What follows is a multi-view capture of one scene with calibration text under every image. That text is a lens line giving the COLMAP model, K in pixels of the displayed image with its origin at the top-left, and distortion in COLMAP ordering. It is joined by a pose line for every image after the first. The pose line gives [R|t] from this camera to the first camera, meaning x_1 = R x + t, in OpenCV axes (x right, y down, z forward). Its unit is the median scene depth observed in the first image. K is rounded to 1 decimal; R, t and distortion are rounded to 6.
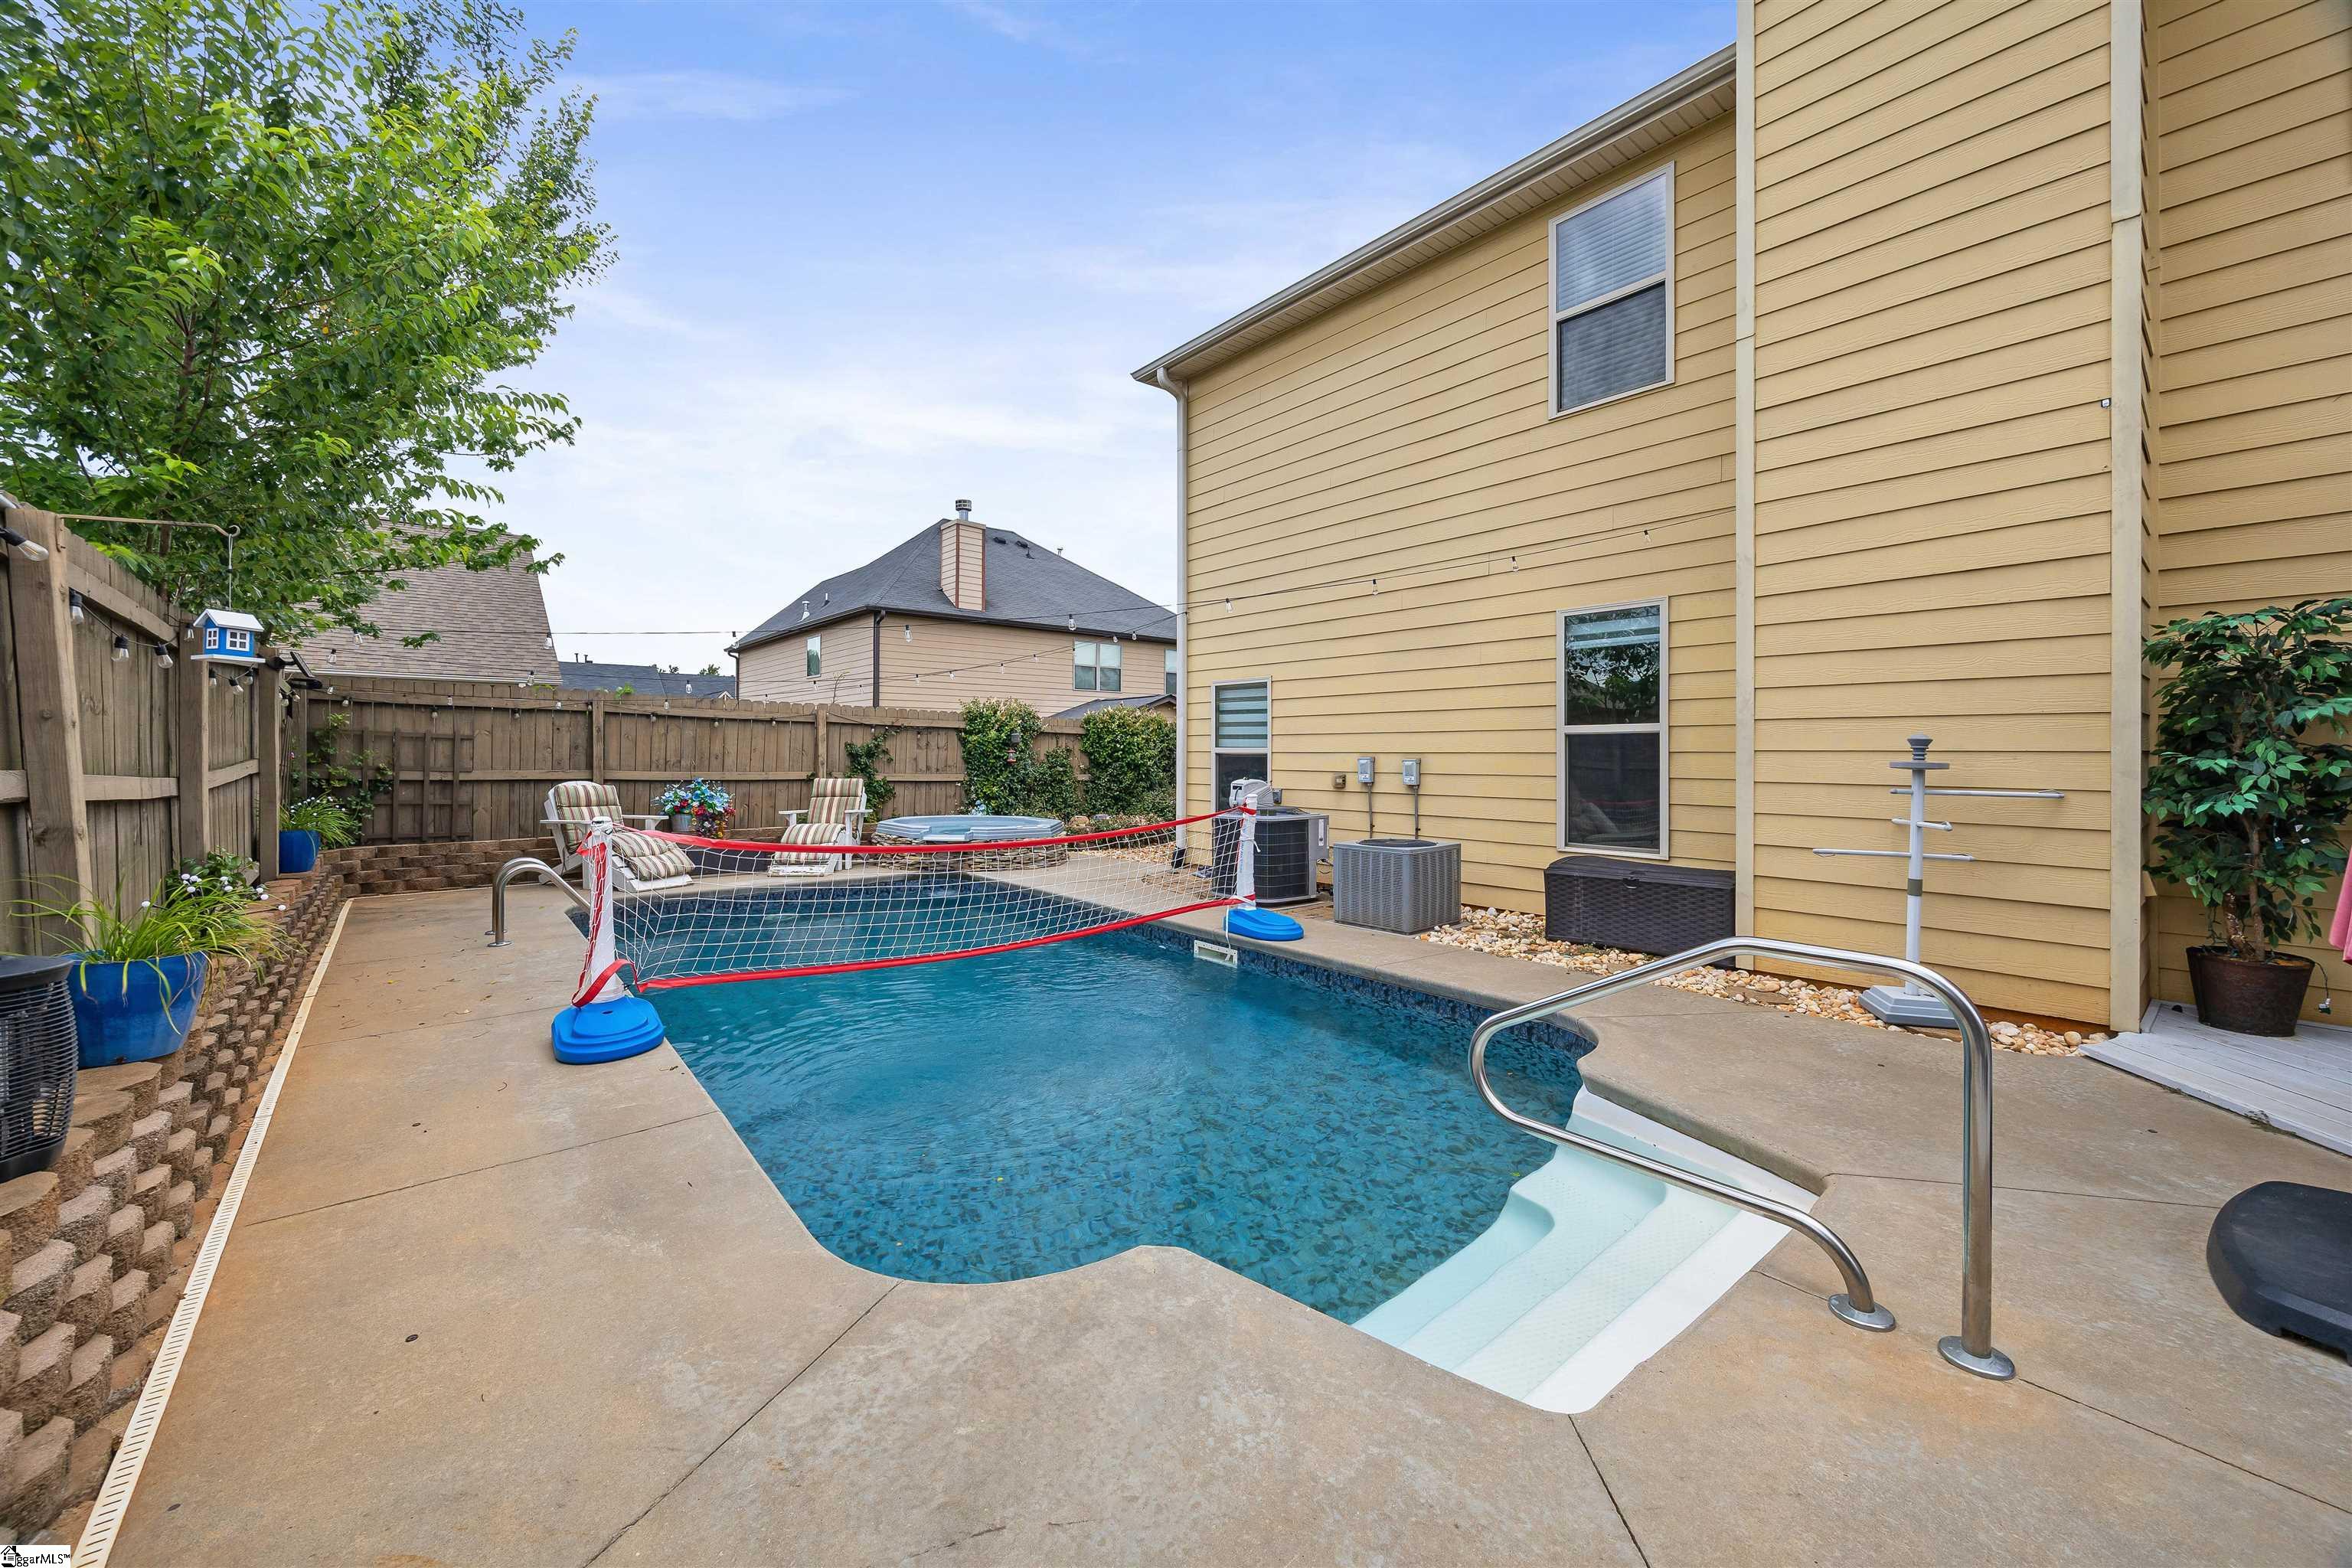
lens RADIAL K [[921.8, 0, 1178.9], [0, 921.8, 765.4], [0, 0, 1]] dist [0.001366, 0.000104]
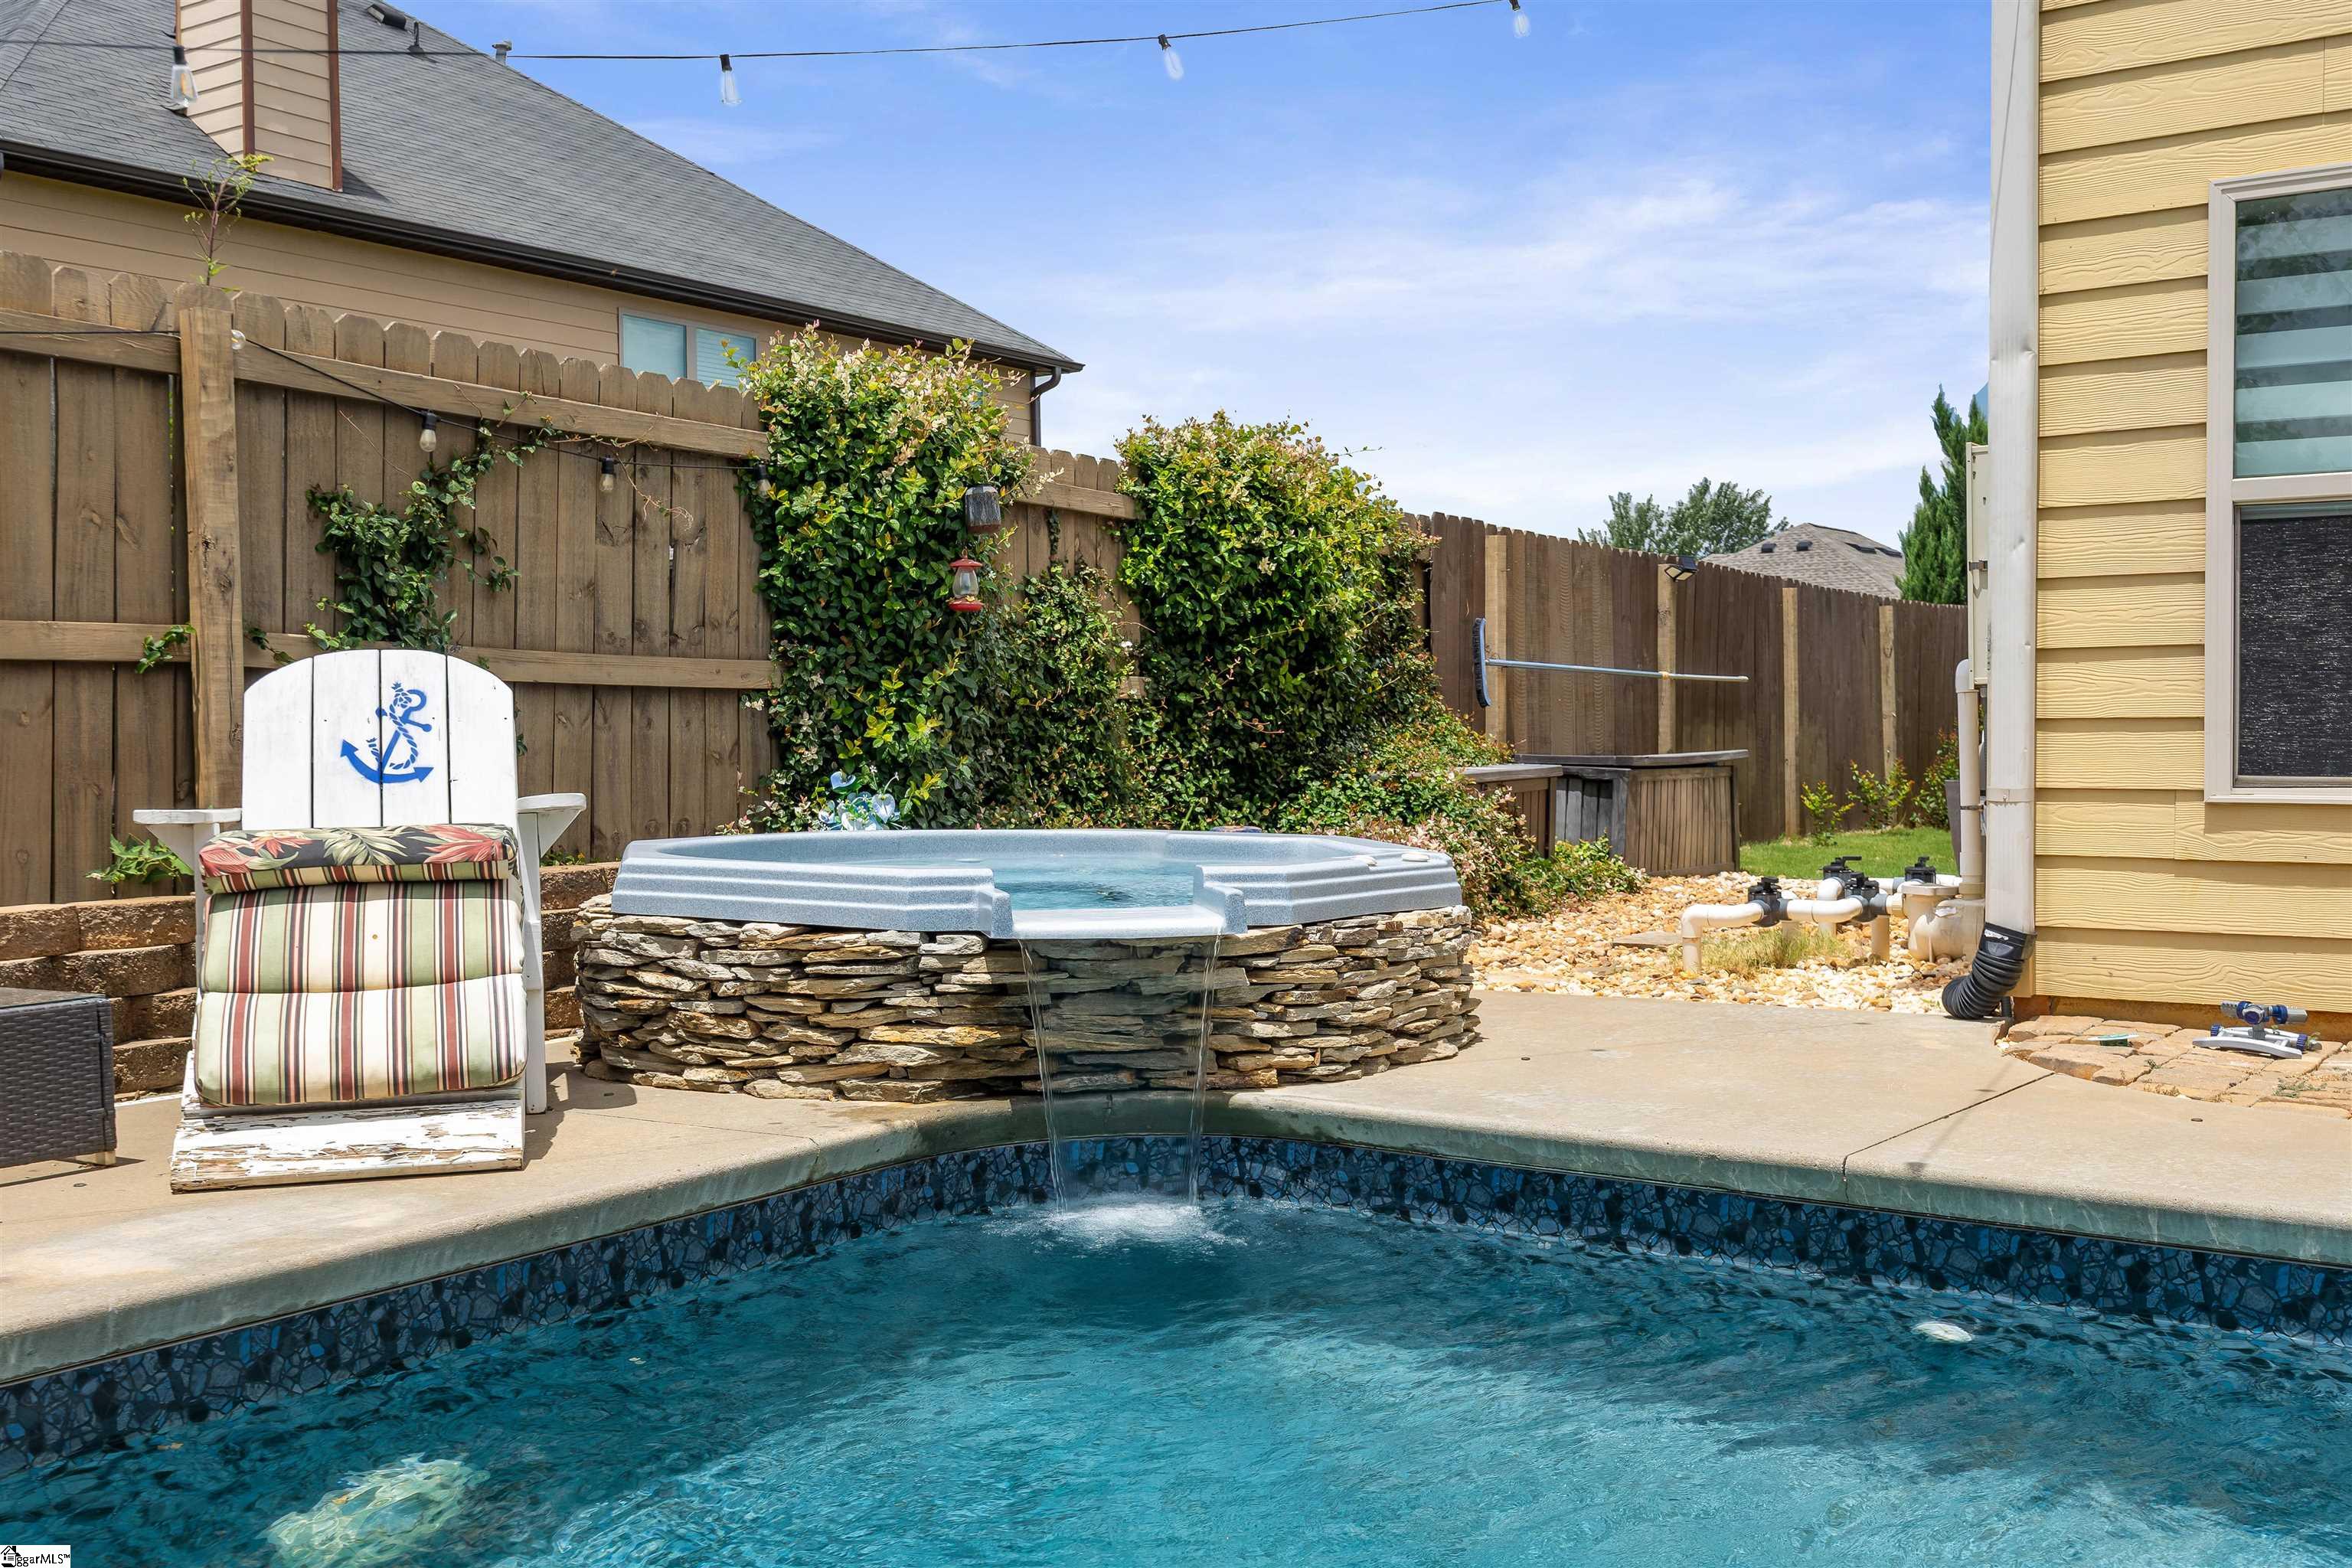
lens RADIAL K [[2339.6, 0, 1177.5], [0, 2339.6, 776.4], [0, 0, 1]] dist [0.010909, 0.000000]
pose [[0.967259, -0.008892, 0.253635, -0.283318], [0.007843, 0.999956, 0.005148, 0.036522], [-0.253670, -0.002991, 0.967286, 0.407290]]
